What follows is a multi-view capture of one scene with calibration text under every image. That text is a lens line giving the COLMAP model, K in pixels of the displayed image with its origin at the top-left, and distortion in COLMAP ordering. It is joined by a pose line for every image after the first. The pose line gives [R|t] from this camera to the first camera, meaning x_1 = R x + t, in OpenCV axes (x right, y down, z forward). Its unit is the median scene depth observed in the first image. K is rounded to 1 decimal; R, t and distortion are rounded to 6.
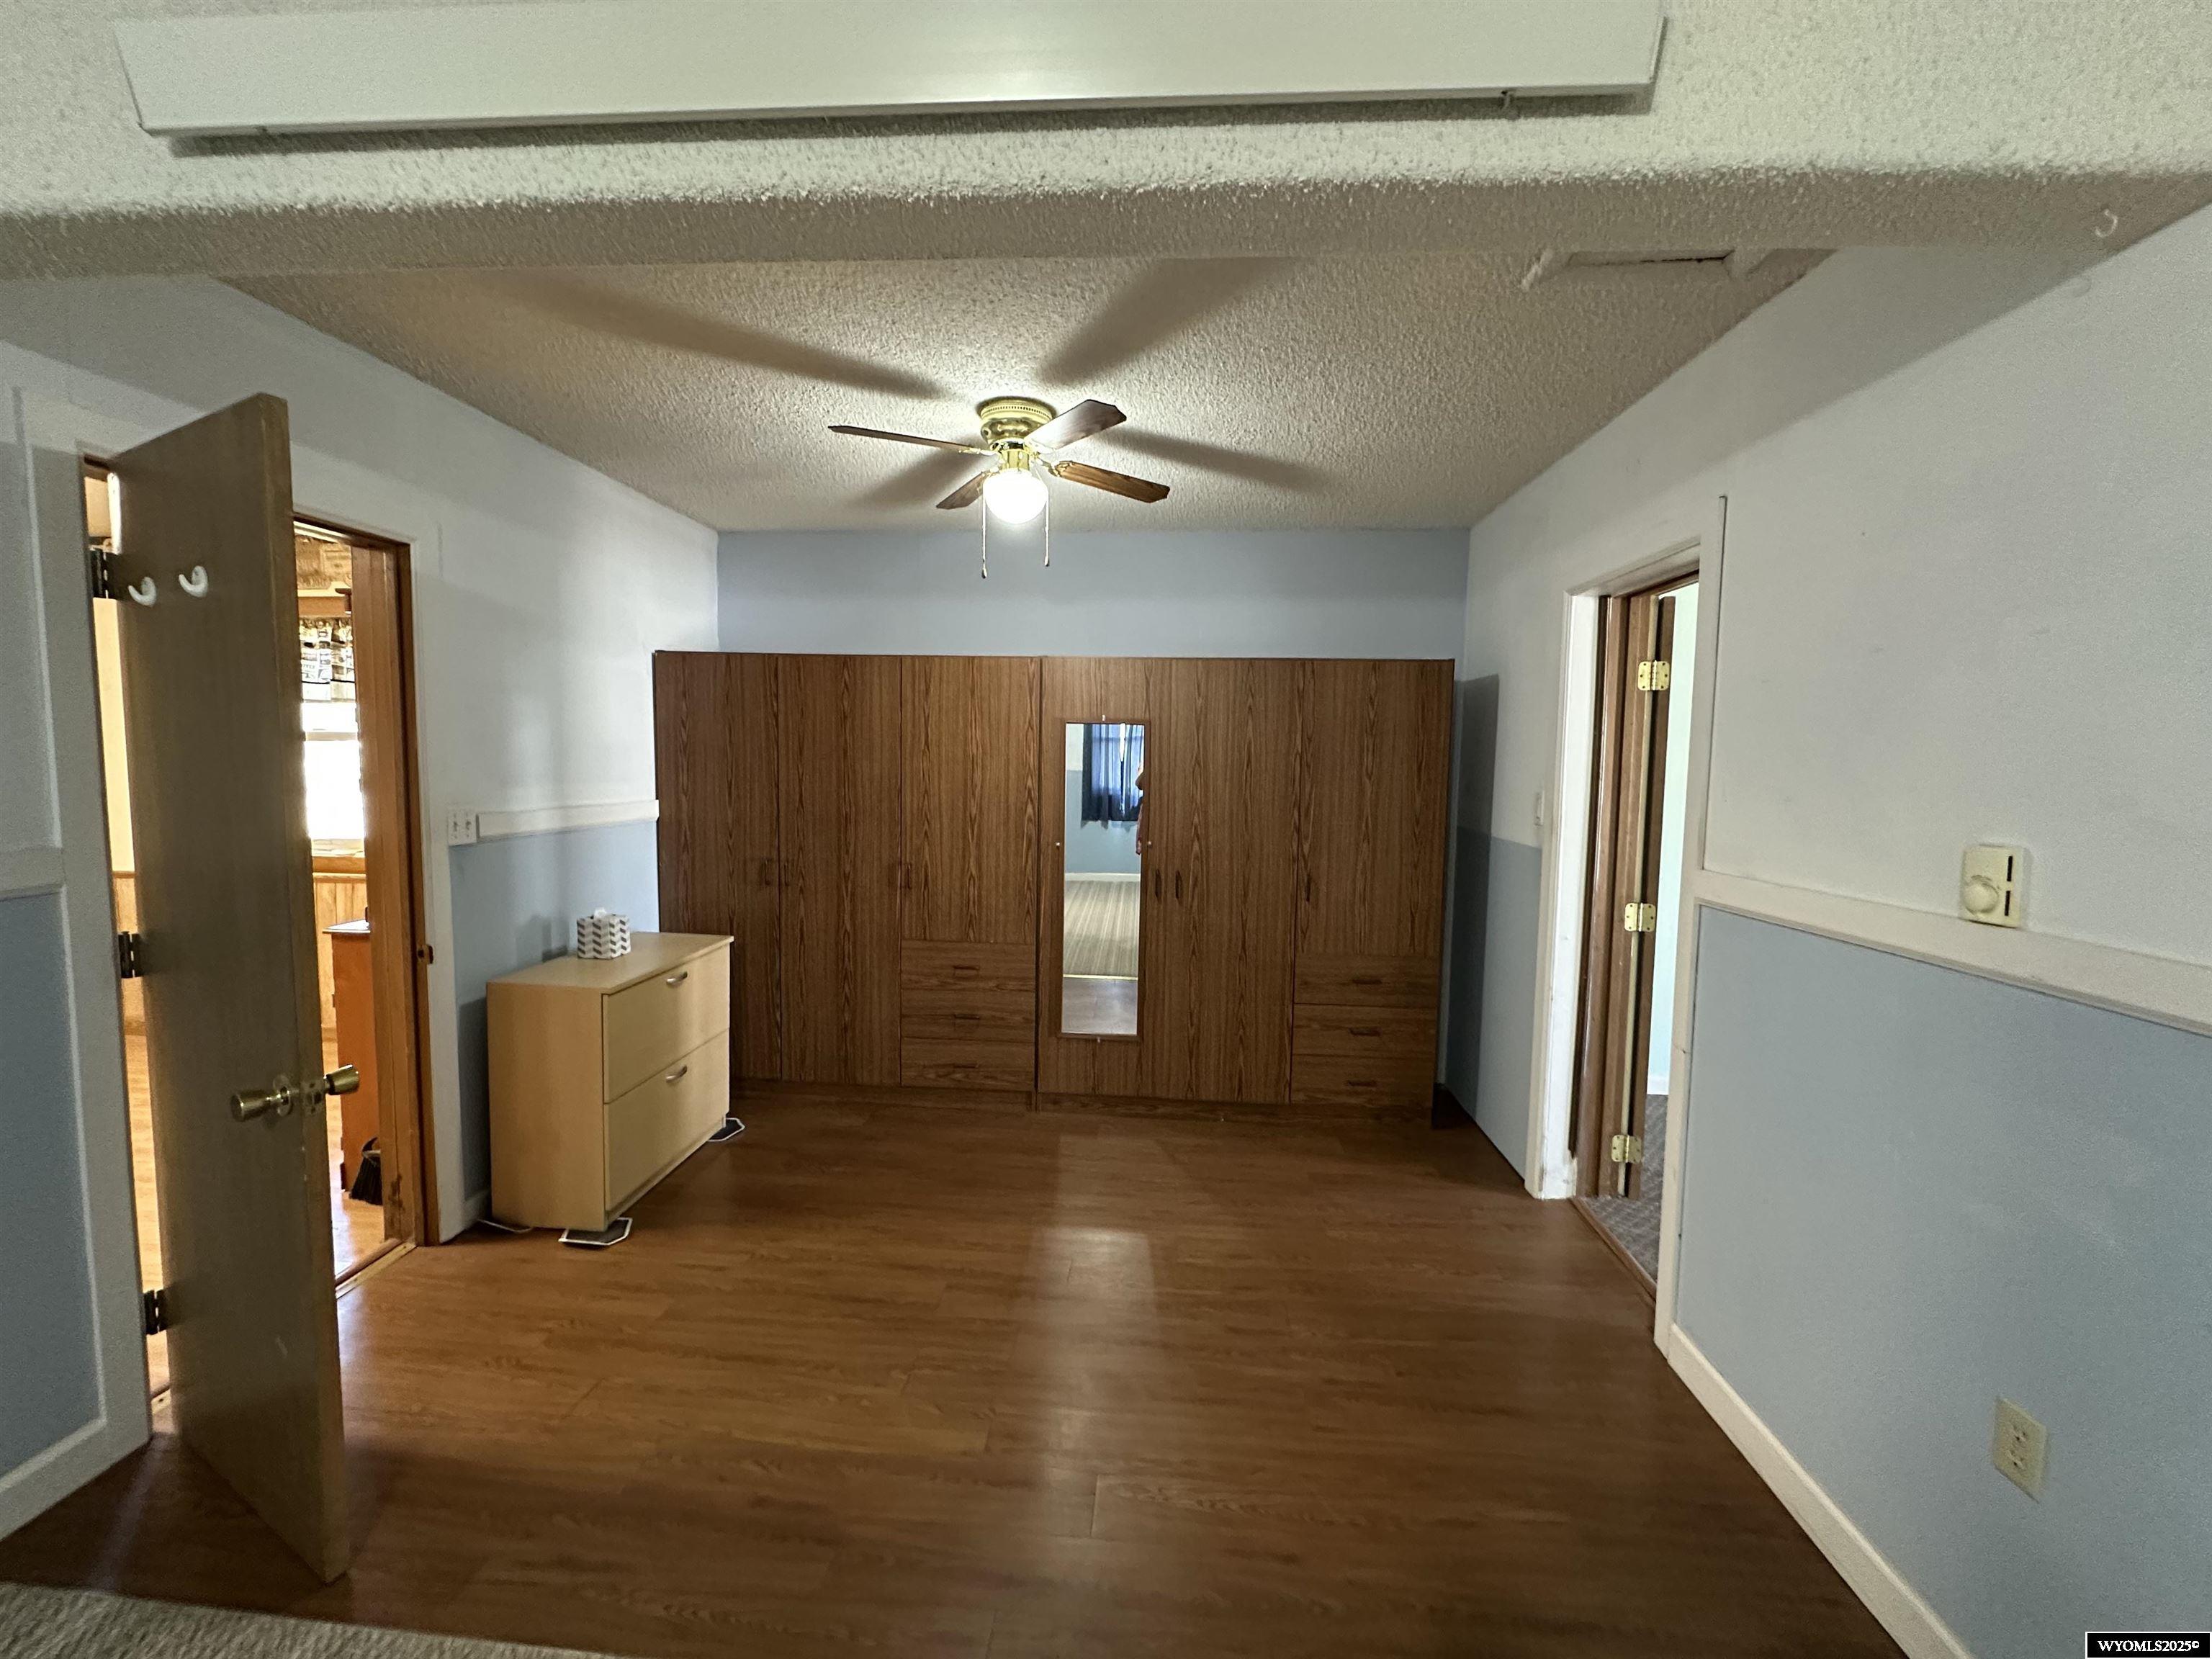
lens RADIAL K [[883.8, 0, 1104.1], [0, 883.8, 825.2], [0, 0, 1]] dist [-0.002415, 0.000389]
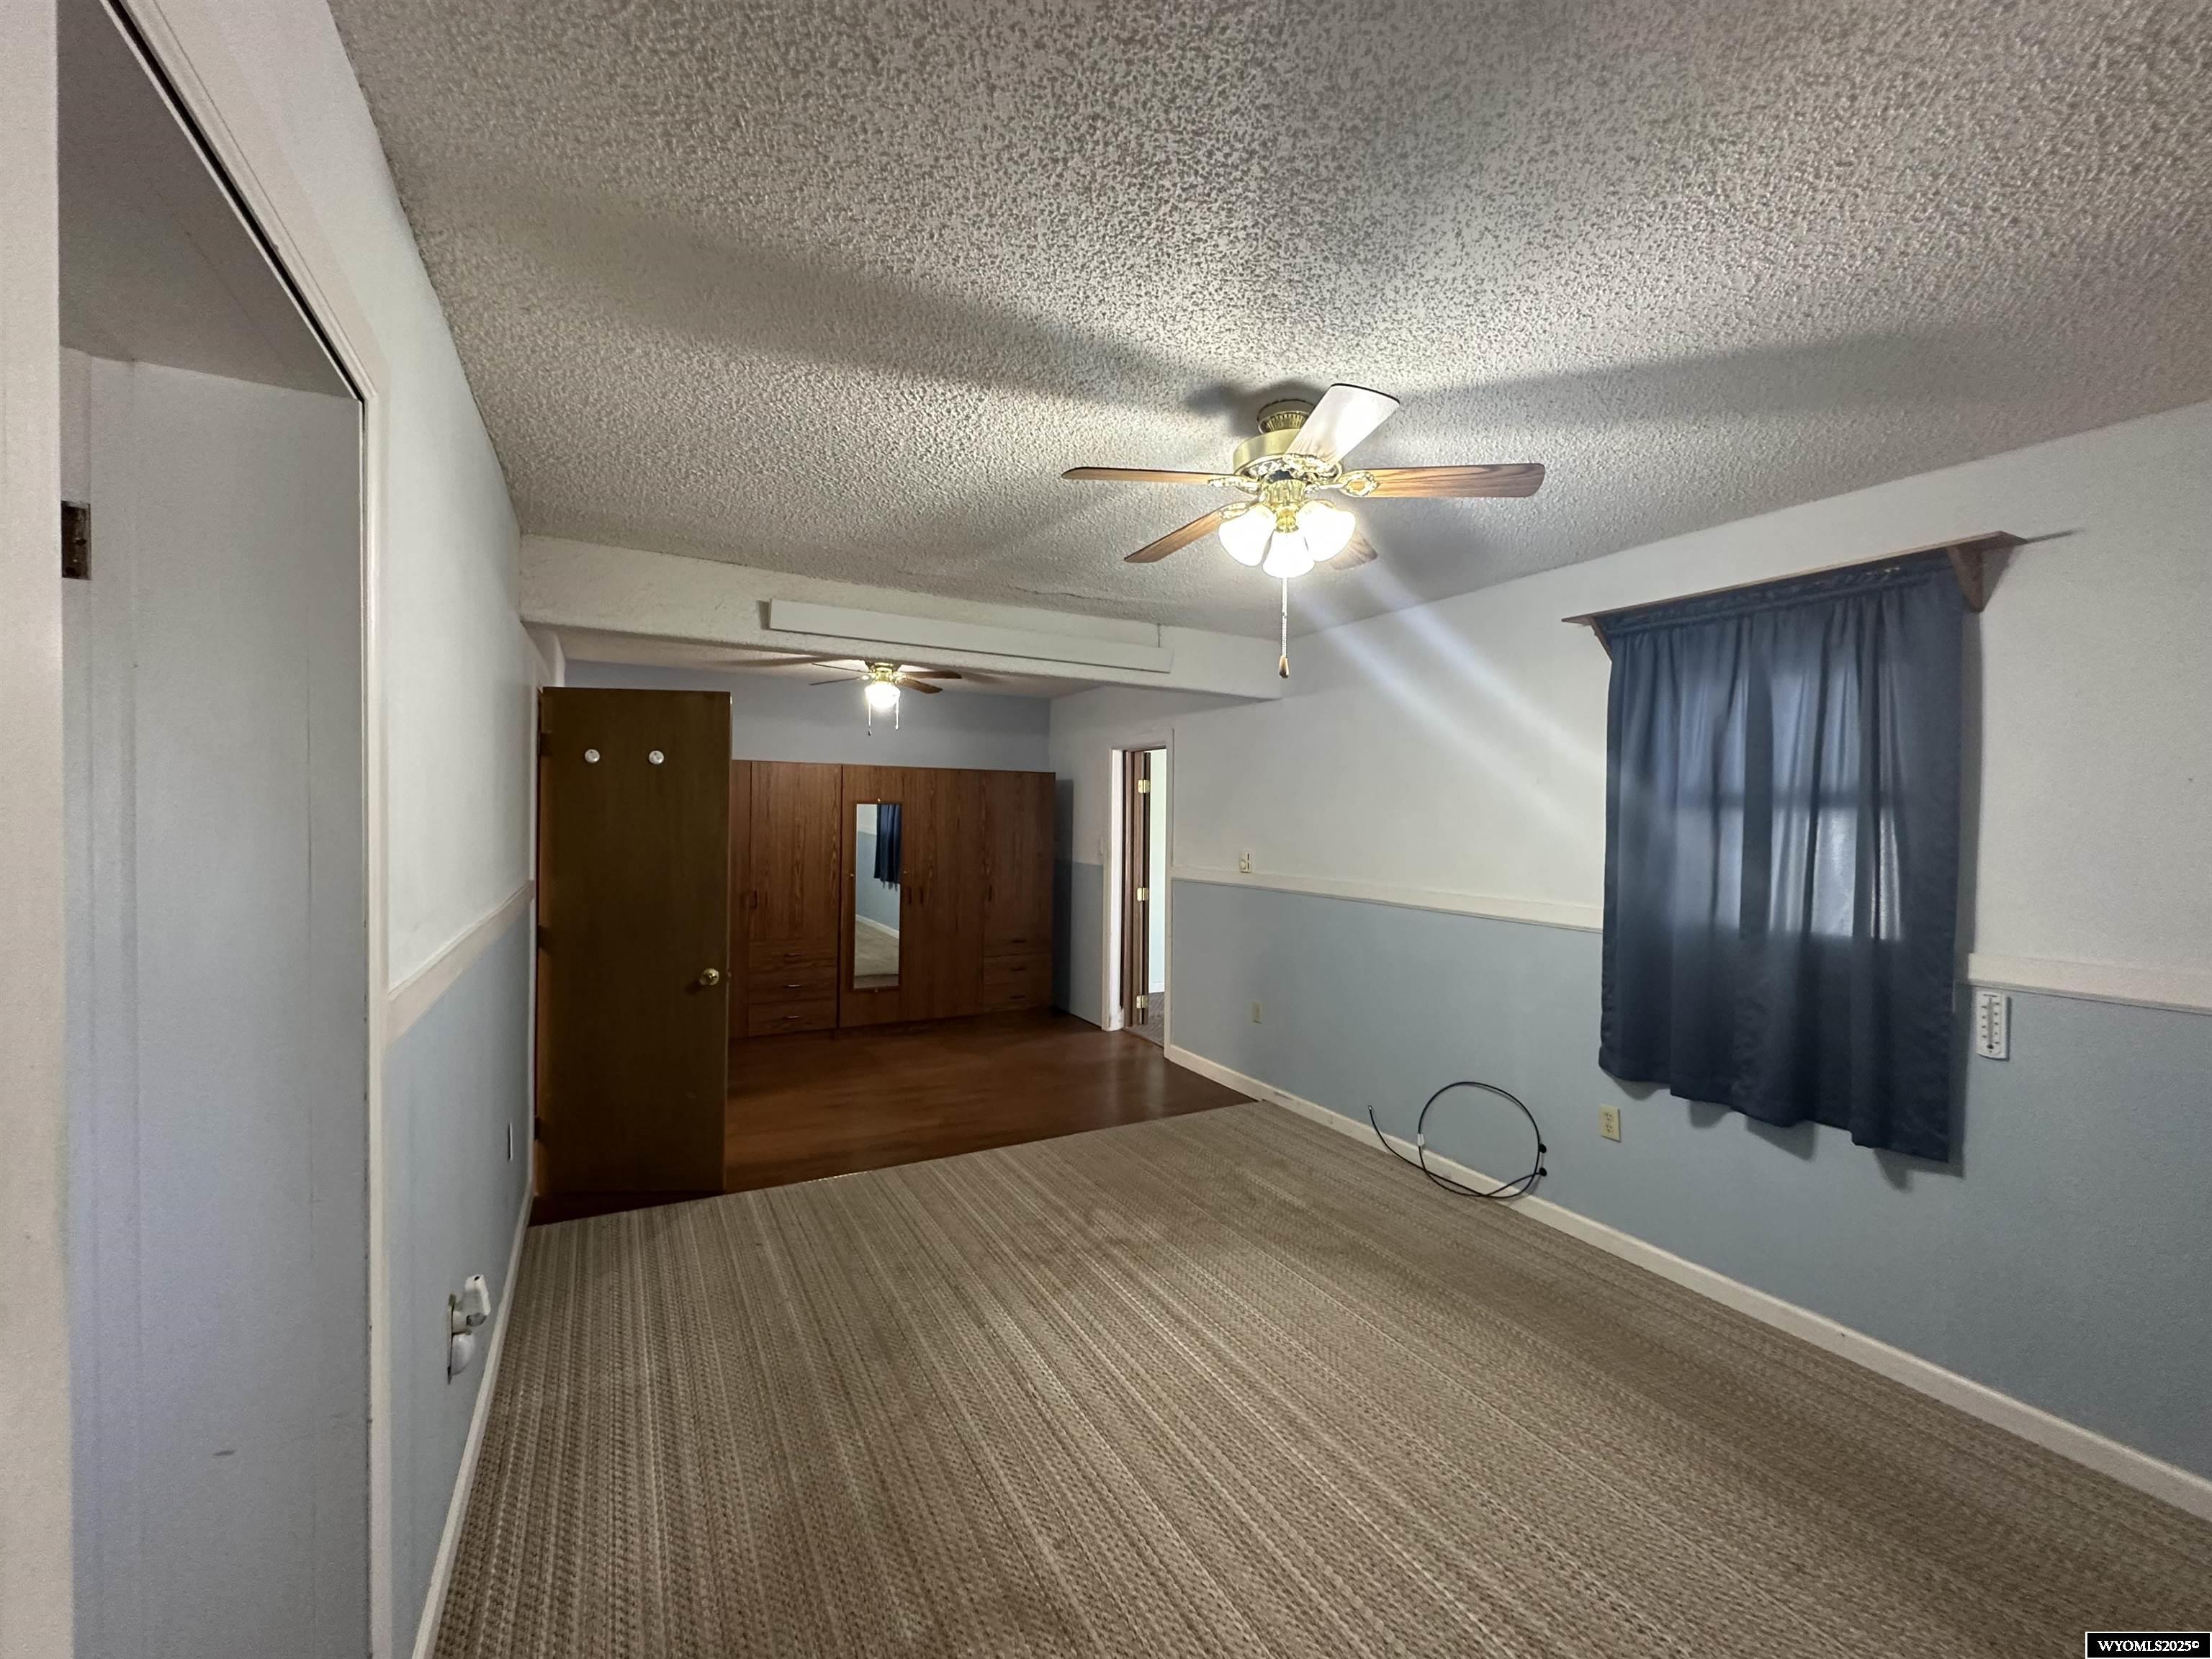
lens RADIAL K [[883.8, 0, 1104.1], [0, 883.8, 825.2], [0, 0, 1]] dist [-0.002415, 0.000389]
pose [[0.836529, -0.010914, 0.547815, -0.584107], [0.041824, 0.998156, -0.043982, 0.021143], [-0.546325, 0.059704, 0.835443, -0.688000]]
